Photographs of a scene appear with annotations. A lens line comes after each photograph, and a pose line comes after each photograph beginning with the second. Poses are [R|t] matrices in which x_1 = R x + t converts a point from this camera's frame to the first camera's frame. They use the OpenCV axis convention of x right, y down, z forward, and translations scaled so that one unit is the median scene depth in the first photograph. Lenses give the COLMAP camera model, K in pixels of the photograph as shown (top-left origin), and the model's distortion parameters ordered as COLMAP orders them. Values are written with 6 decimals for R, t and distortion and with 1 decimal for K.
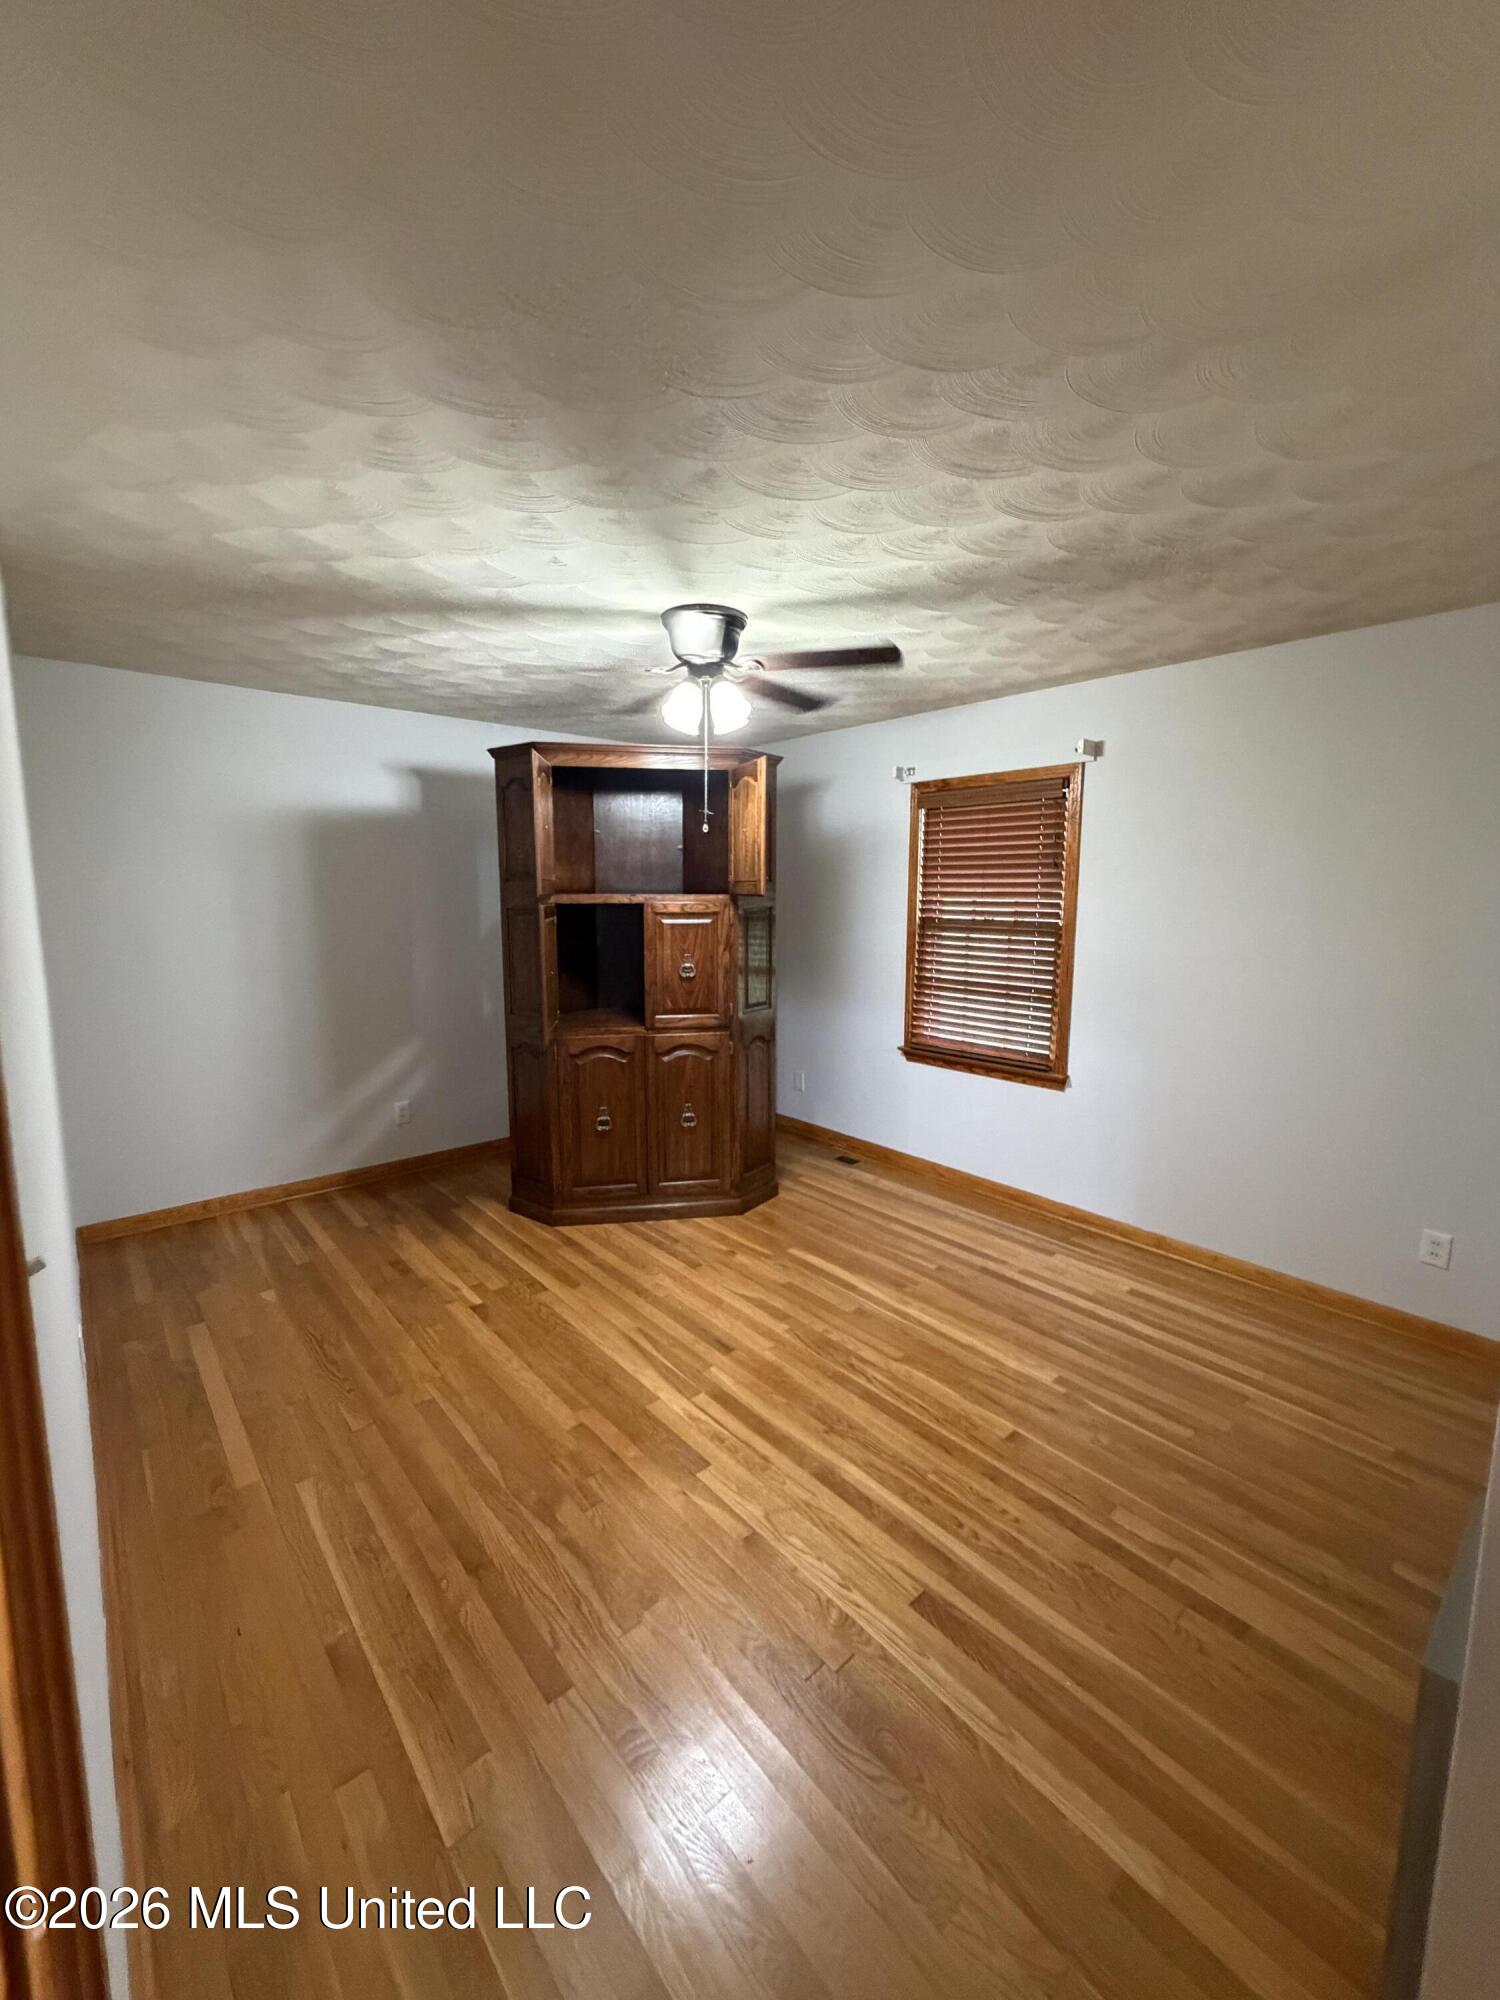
lens RADIAL K [[800.5, 0, 742.4], [0, 800.5, 997.5], [0, 0, 1]] dist [0.002794, -0.001461]
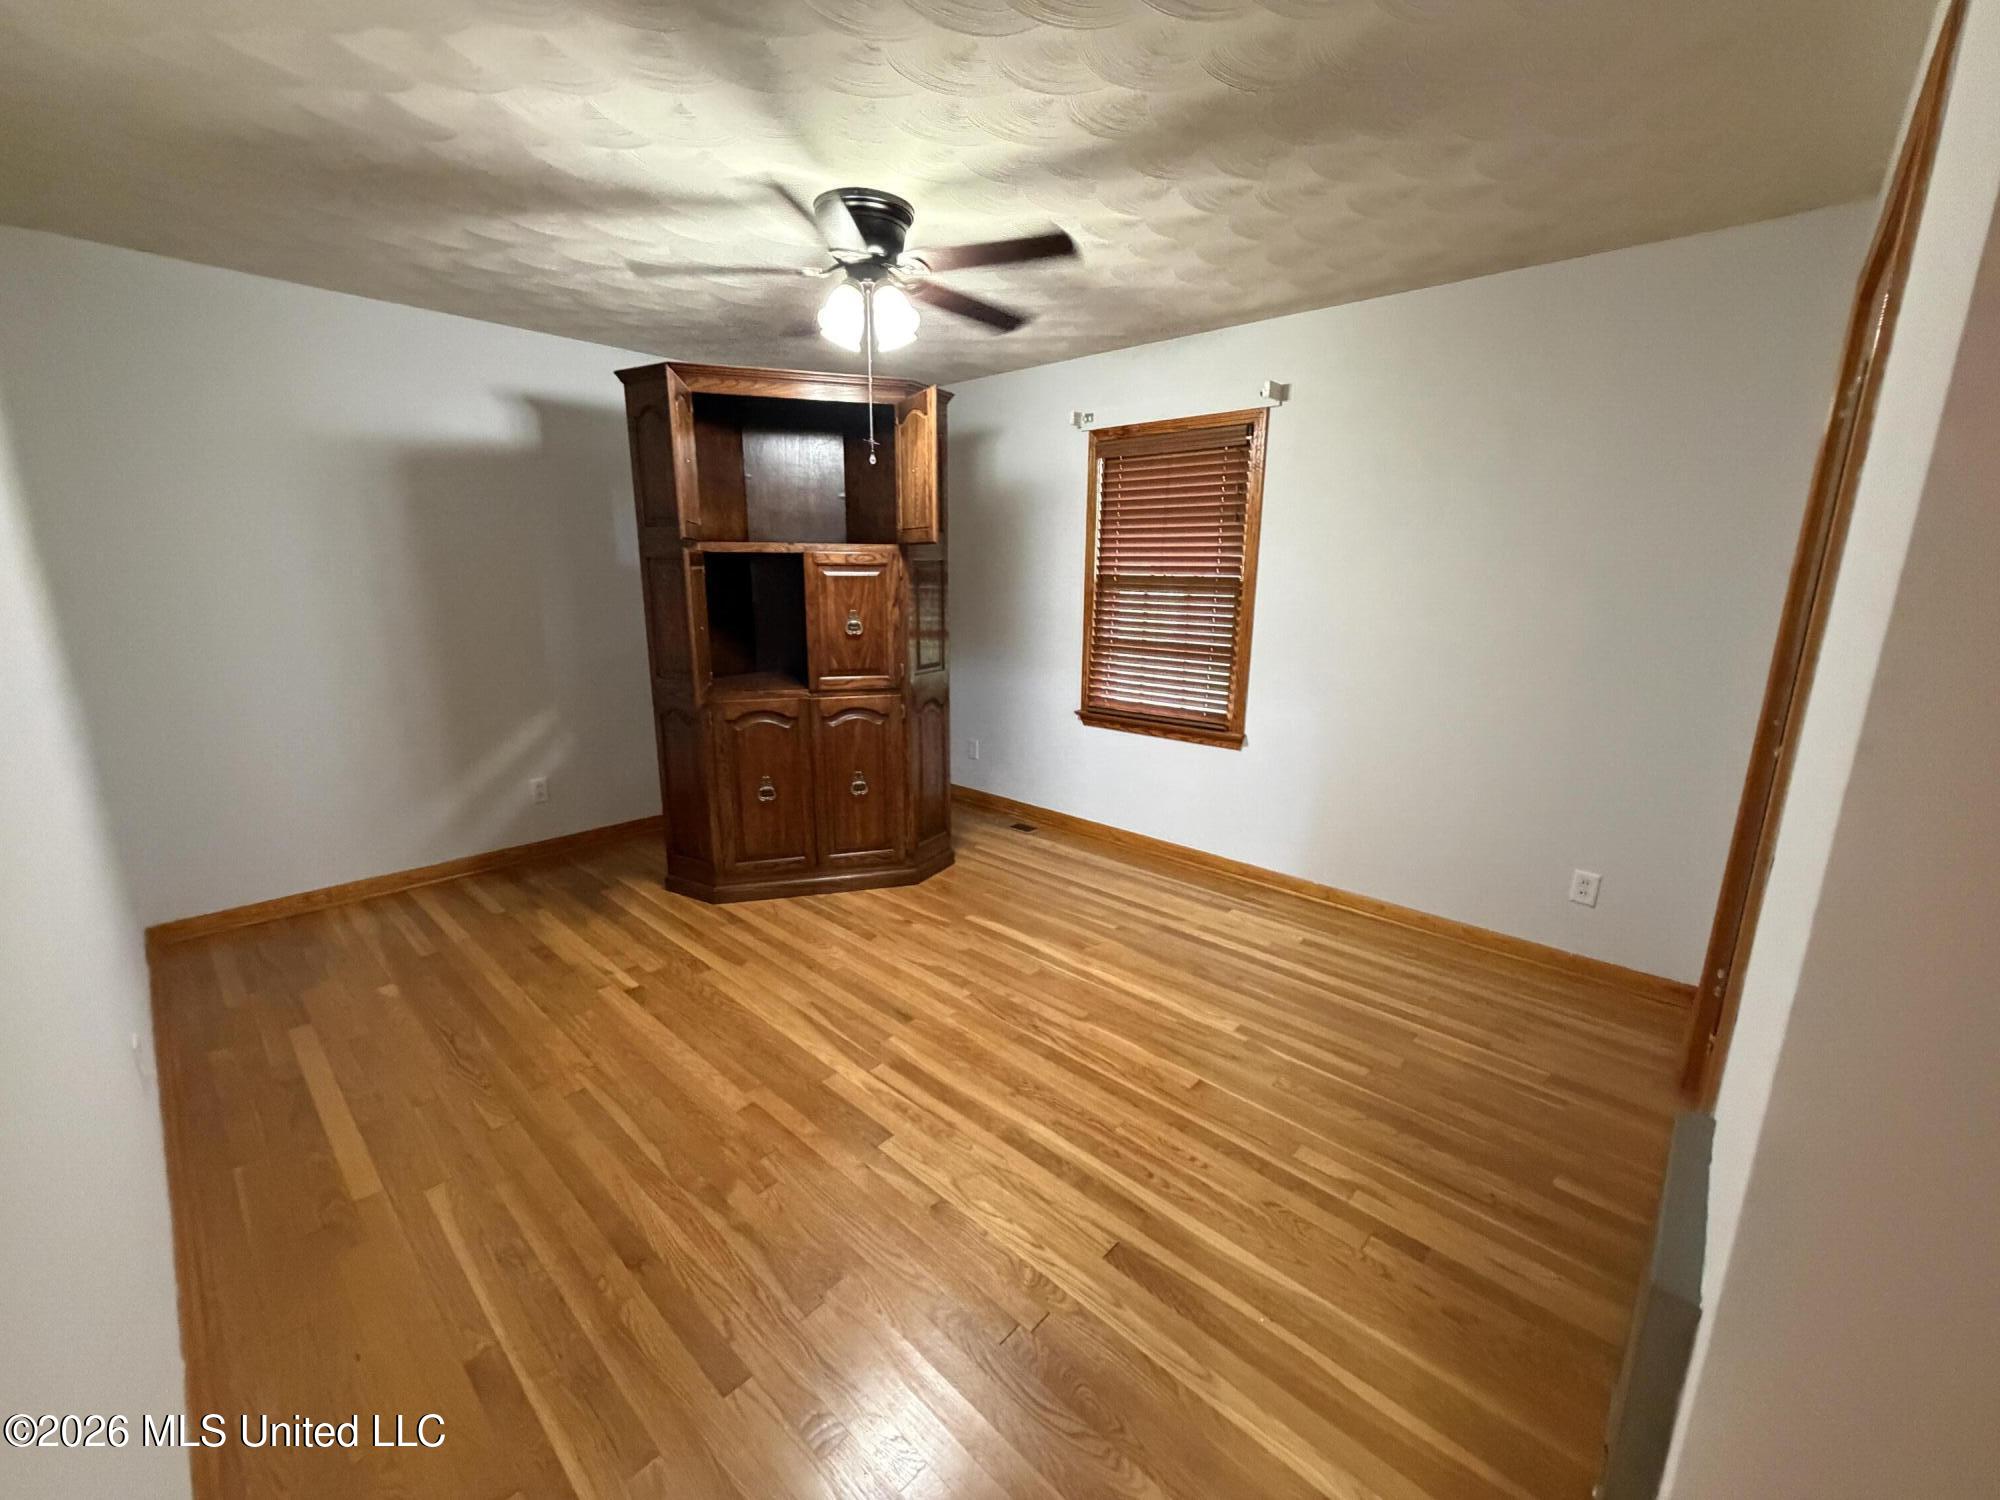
lens RADIAL K [[800.5, 0, 1005.2], [0, 800.5, 753.2], [0, 0, 1]] dist [0.002794, -0.001461]
pose [[0.992860, -0.018203, 0.117886, -0.008231], [0.007002, 0.995477, 0.094745, 0.029700], [-0.119078, -0.093243, 0.988497, 0.061125]]
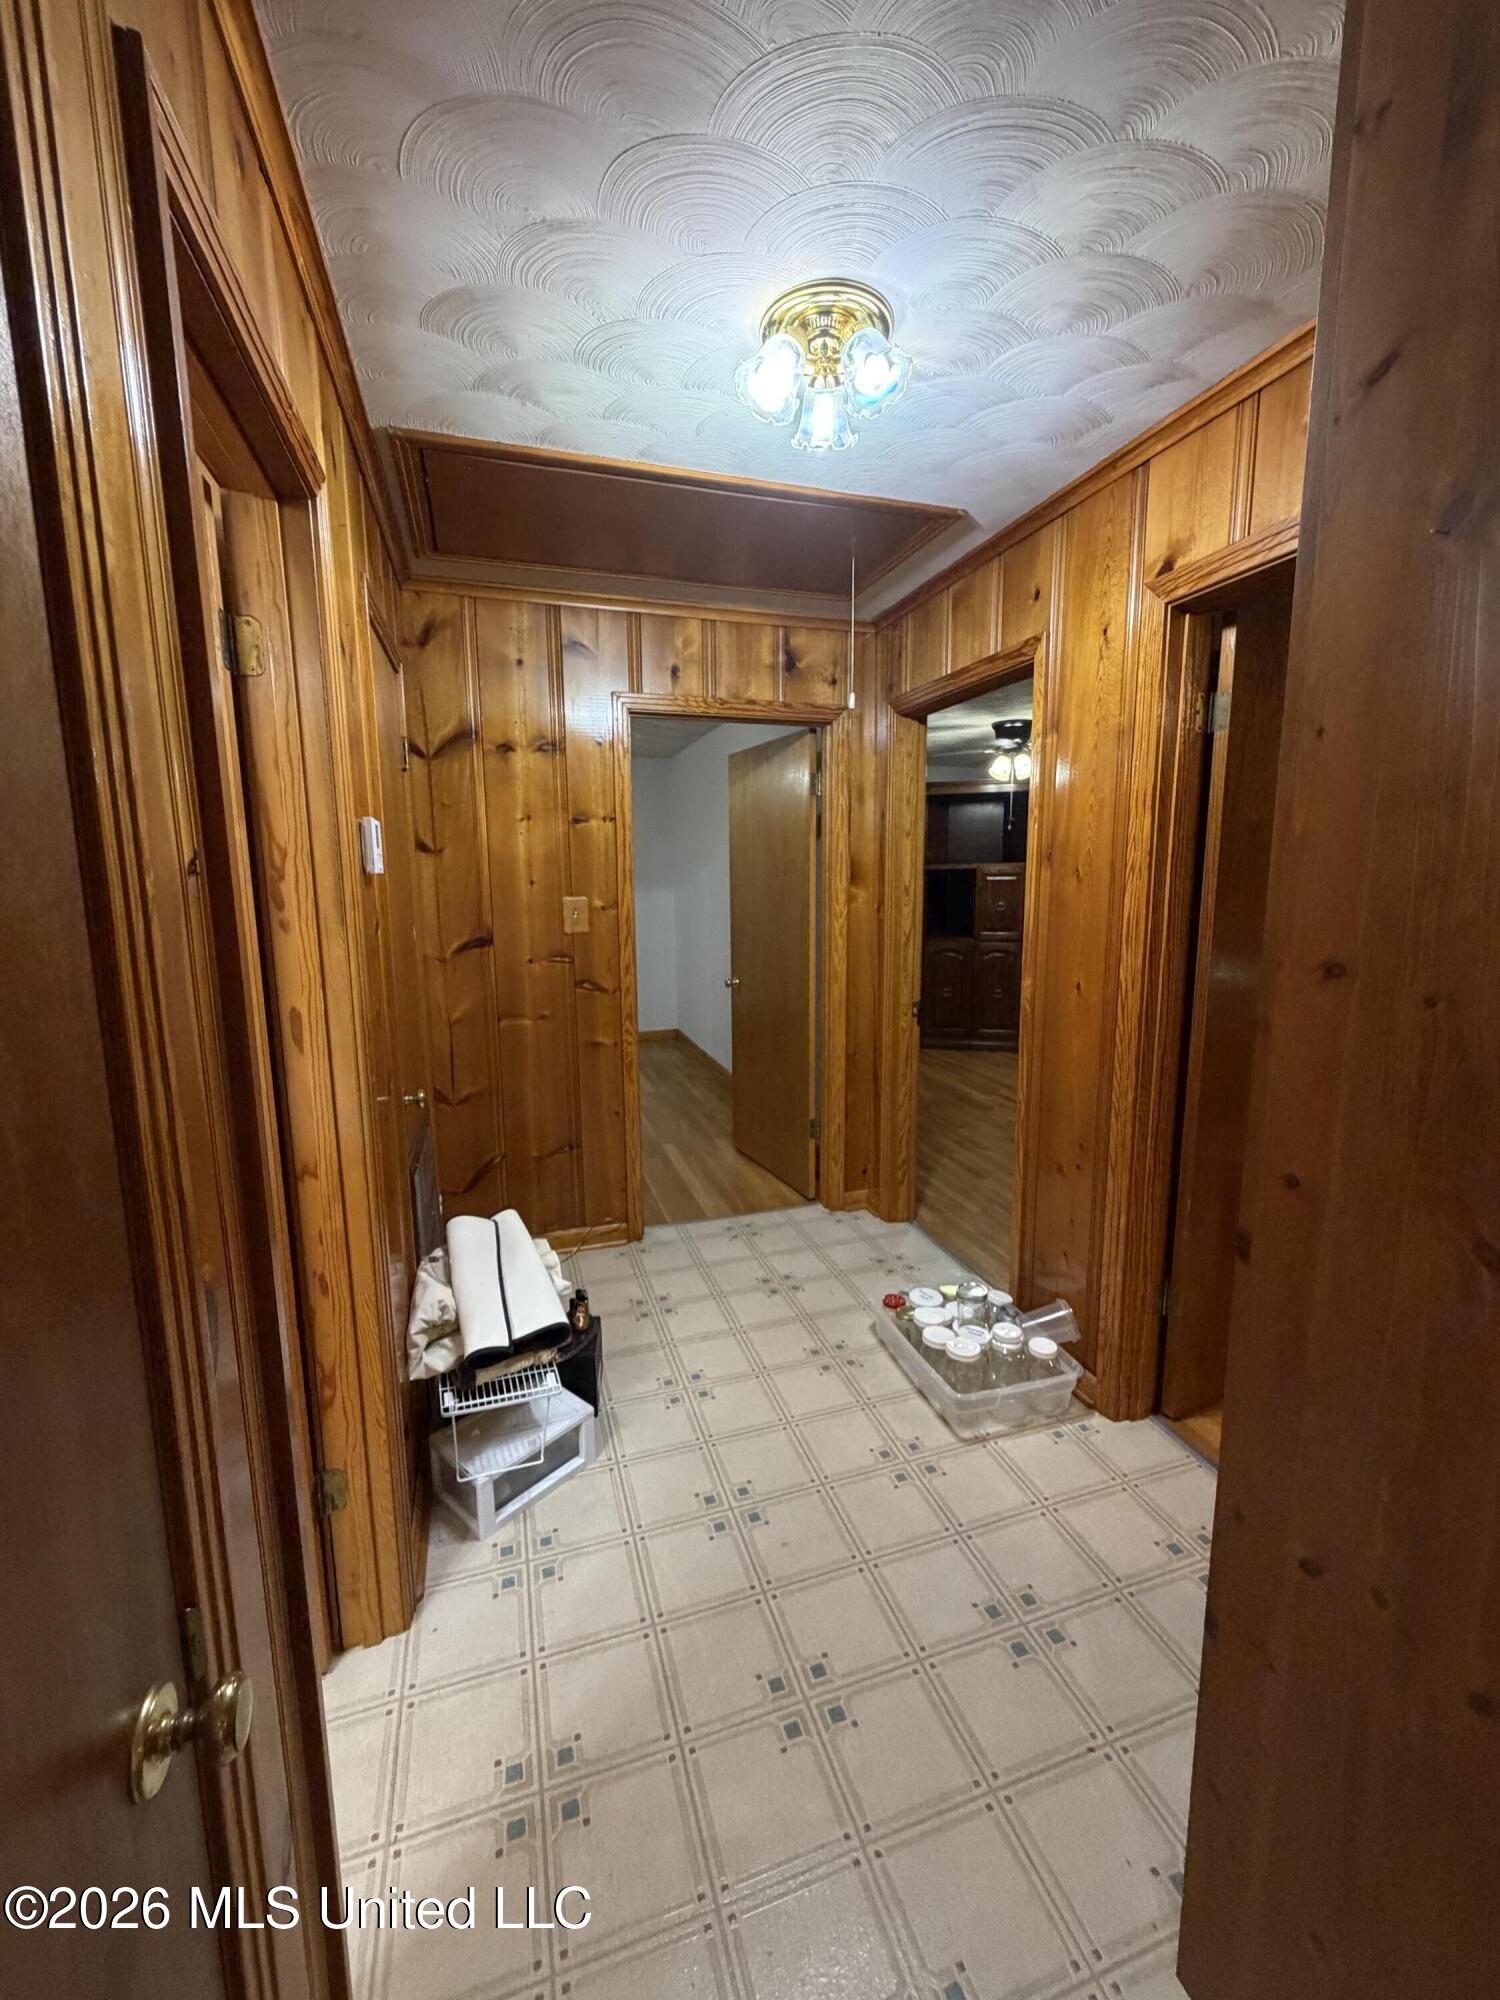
lens RADIAL K [[800.5, 0, 747.5], [0, 800.5, 995.3], [0, 0, 1]] dist [0.002794, -0.001461]
pose [[0.920539, 0.043341, -0.388240, 0.134520], [-0.034497, 0.998963, 0.029723, 0.154727], [0.389126, -0.013968, 0.921079, -1.011051]]
